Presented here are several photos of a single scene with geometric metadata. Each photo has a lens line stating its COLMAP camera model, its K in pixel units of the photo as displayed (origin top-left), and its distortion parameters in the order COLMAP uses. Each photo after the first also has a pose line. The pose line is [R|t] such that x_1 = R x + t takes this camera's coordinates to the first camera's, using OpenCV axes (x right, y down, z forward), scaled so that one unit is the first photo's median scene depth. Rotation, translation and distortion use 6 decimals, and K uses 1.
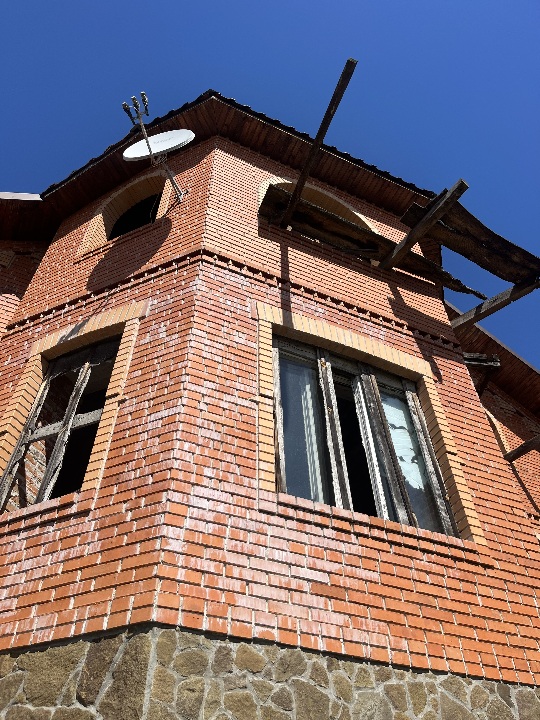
lens RADIAL K [[545.1, 0, 267.4], [0, 545.1, 362.2], [0, 0, 1]] dist [0.060532, -0.088649]
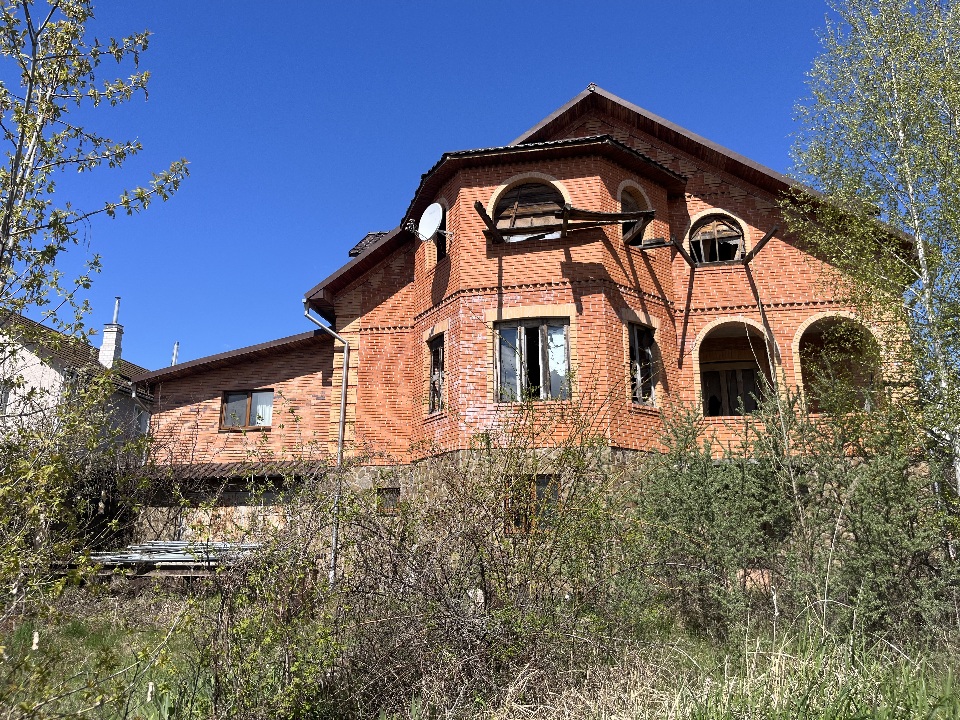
lens RADIAL K [[726.9, 0, 484.7], [0, 726.9, 357.8], [0, 0, 1]] dist [0.060532, -0.088649]
pose [[0.811517, -0.143065, -0.566545, 2.475944], [0.422352, 0.813638, 0.399514, -1.728132], [0.403806, -0.563494, 0.720705, -1.949613]]
